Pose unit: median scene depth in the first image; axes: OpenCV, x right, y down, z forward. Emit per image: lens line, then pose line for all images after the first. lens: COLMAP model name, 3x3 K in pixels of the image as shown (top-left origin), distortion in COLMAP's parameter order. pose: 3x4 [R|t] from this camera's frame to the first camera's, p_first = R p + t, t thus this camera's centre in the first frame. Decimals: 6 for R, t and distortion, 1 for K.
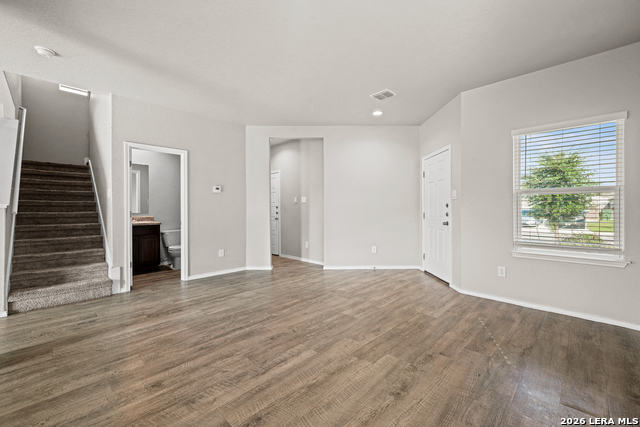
lens RADIAL K [[266.8, 0, 319.4], [0, 266.8, 211.7], [0, 0, 1]] dist [0.006150, 0.000344]
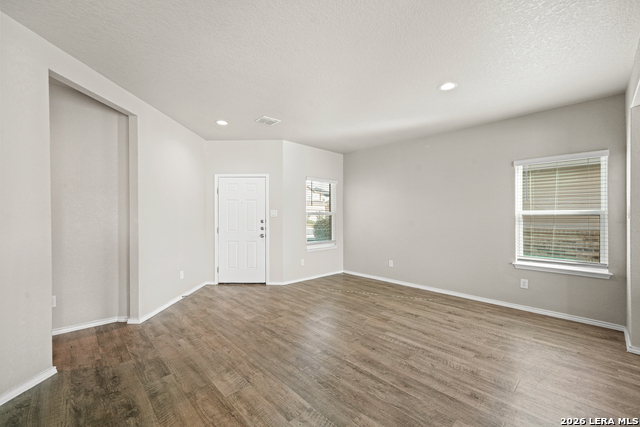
lens RADIAL K [[266.8, 0, 316.2], [0, 266.8, 208.2], [0, 0, 1]] dist [0.006150, 0.000344]
pose [[0.038850, 0.030051, 0.998793, -1.088548], [0.008987, 0.999497, -0.030422, -0.061658], [-0.999205, 0.010158, 0.038560, 0.990335]]
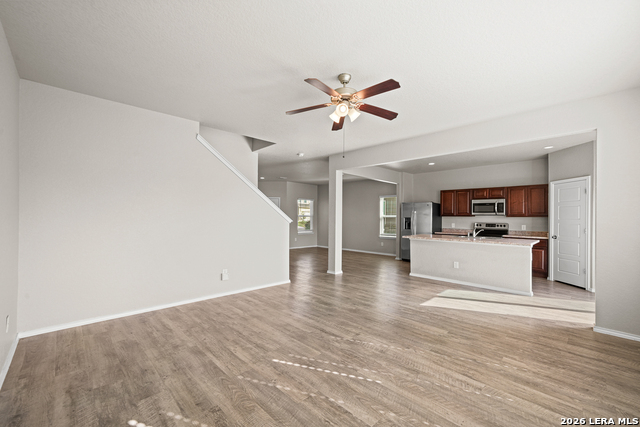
lens RADIAL K [[266.8, 0, 317.1], [0, 266.8, 216.4], [0, 0, 1]] dist [0.006150, 0.000344]
pose [[0.025352, 0.006320, 0.999659, -3.086022], [0.001711, 0.999978, -0.006366, -0.049758], [-0.999677, 0.001872, 0.025341, 0.752071]]
